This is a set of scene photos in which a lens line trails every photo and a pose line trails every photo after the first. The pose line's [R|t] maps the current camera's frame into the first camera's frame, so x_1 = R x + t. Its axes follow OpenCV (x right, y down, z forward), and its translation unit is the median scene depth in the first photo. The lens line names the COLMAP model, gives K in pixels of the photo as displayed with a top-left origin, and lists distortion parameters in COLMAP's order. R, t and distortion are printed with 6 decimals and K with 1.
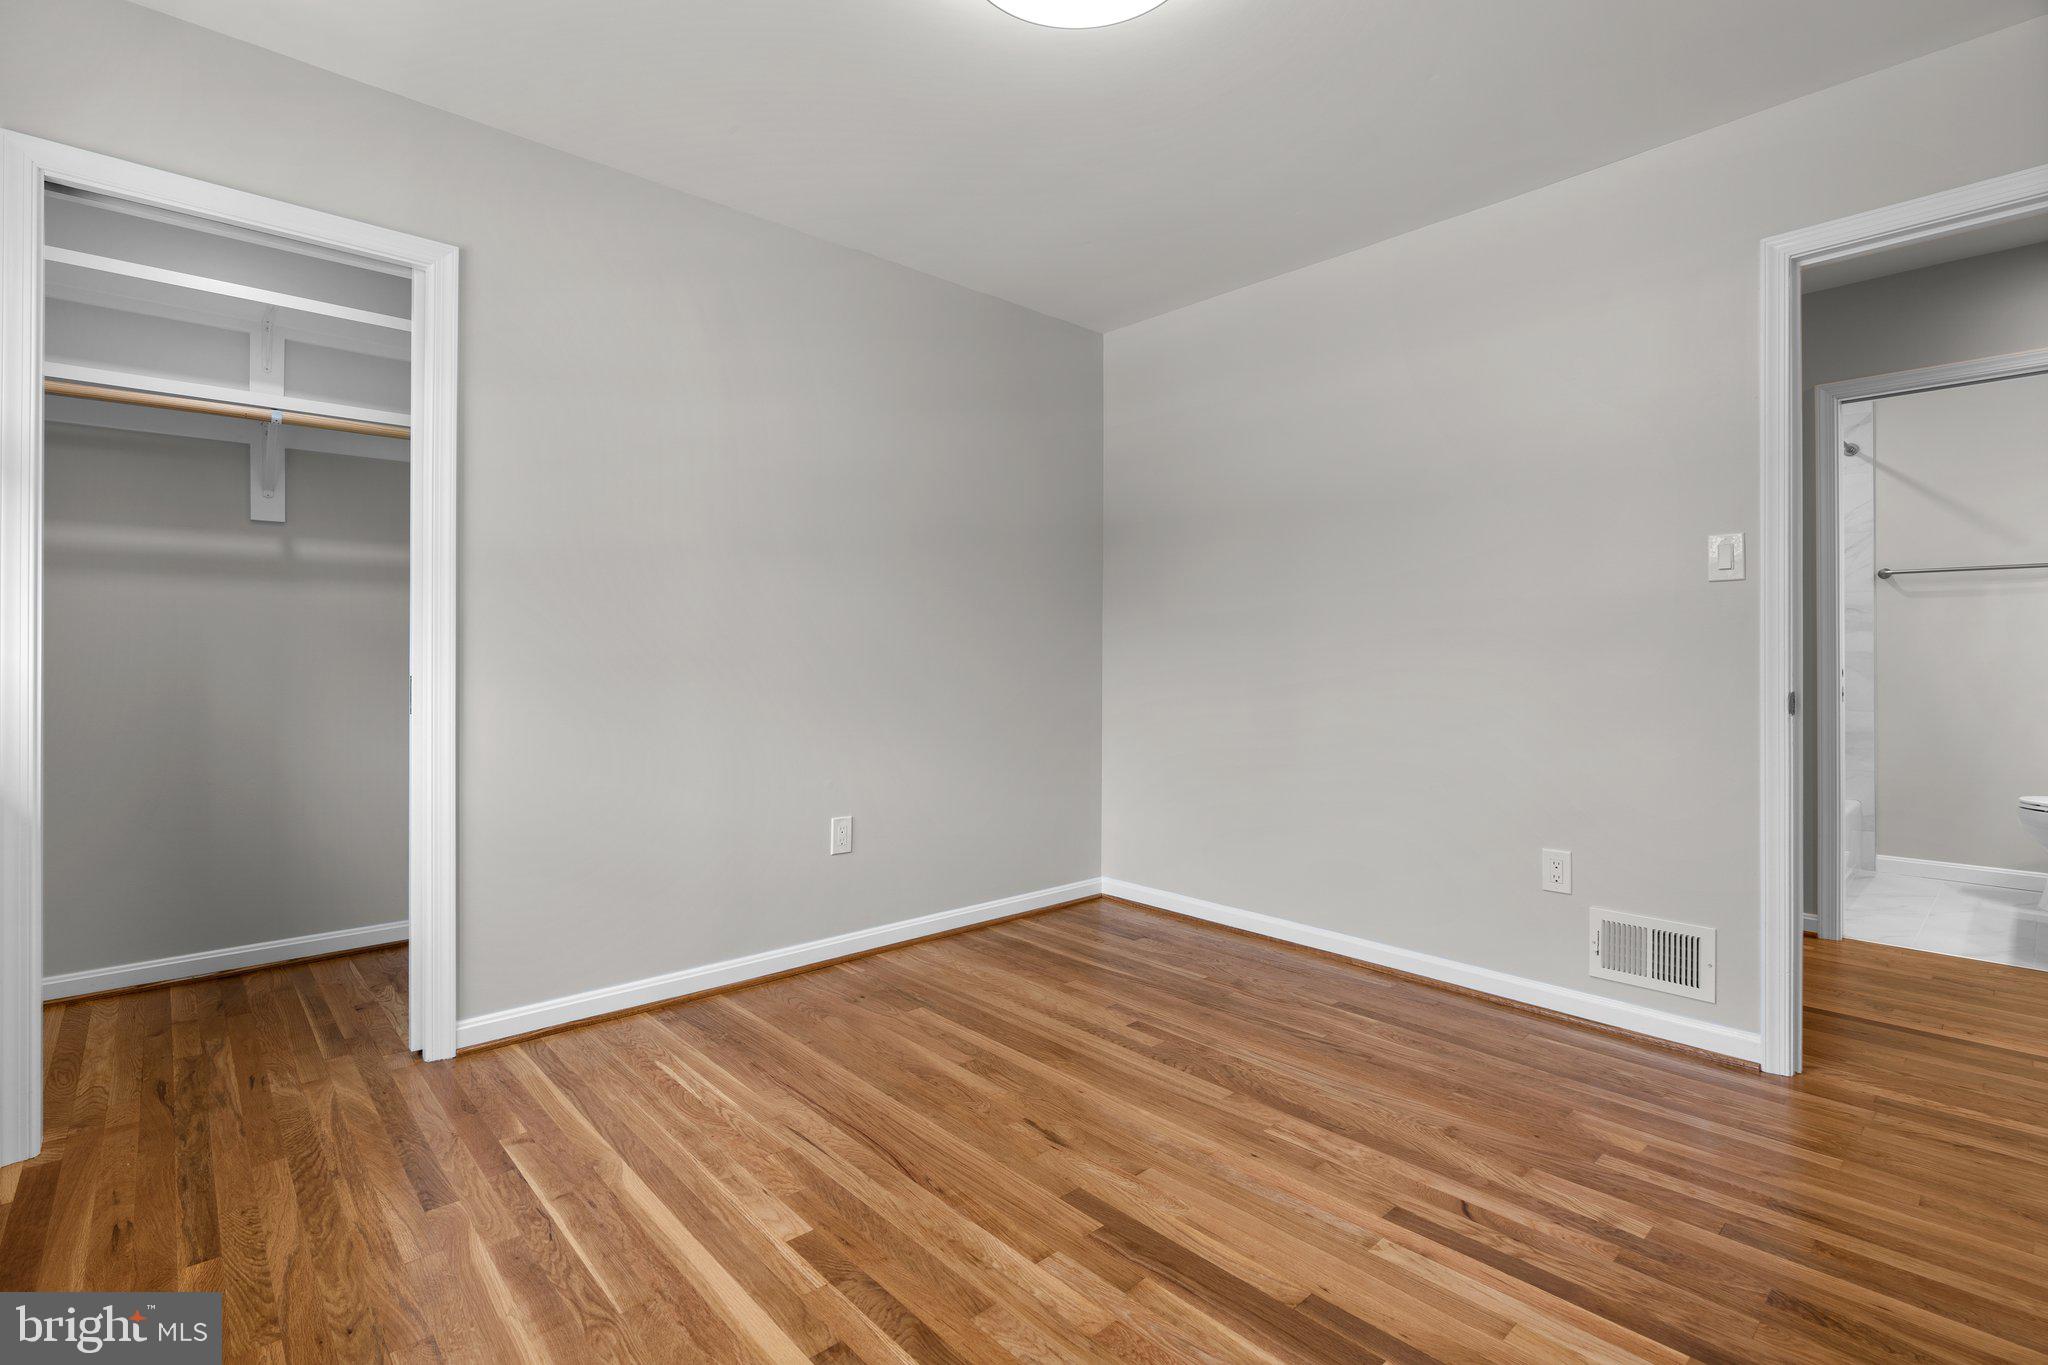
lens RADIAL K [[932.2, 0, 1000.0], [0, 932.2, 681.8], [0, 0, 1]] dist [-0.021373, 0.004277]
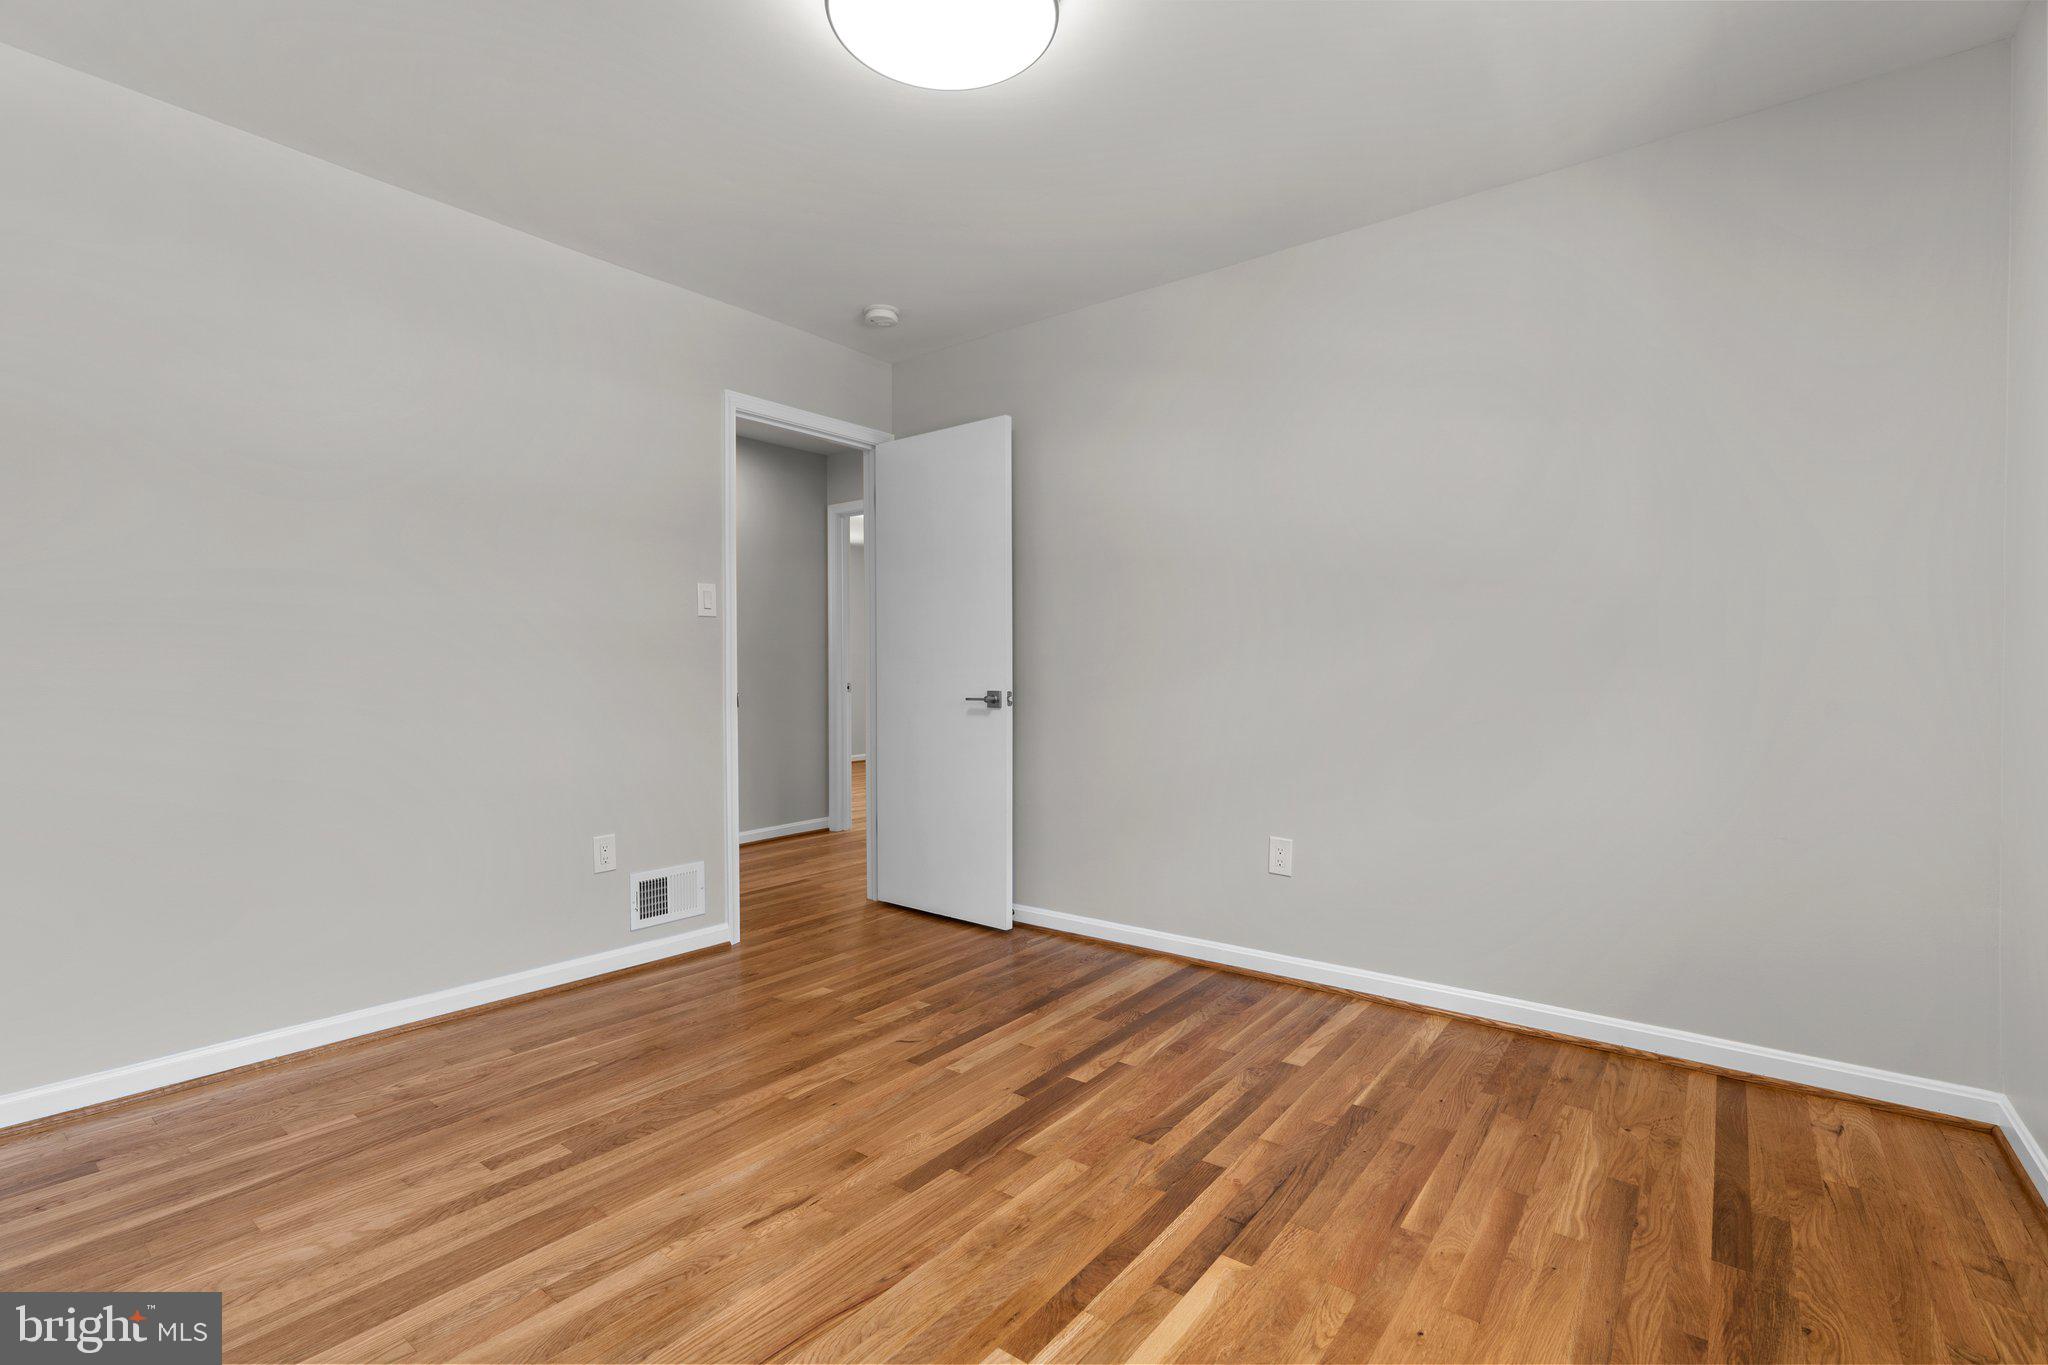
lens RADIAL K [[932.2, 0, 1000.0], [0, 932.2, 681.8], [0, 0, 1]] dist [-0.021373, 0.004277]
pose [[-0.160121, -0.017163, 0.986948, -0.739399], [0.028945, 0.999337, 0.022075, -0.028300], [-0.986673, 0.032102, -0.159518, 0.799769]]
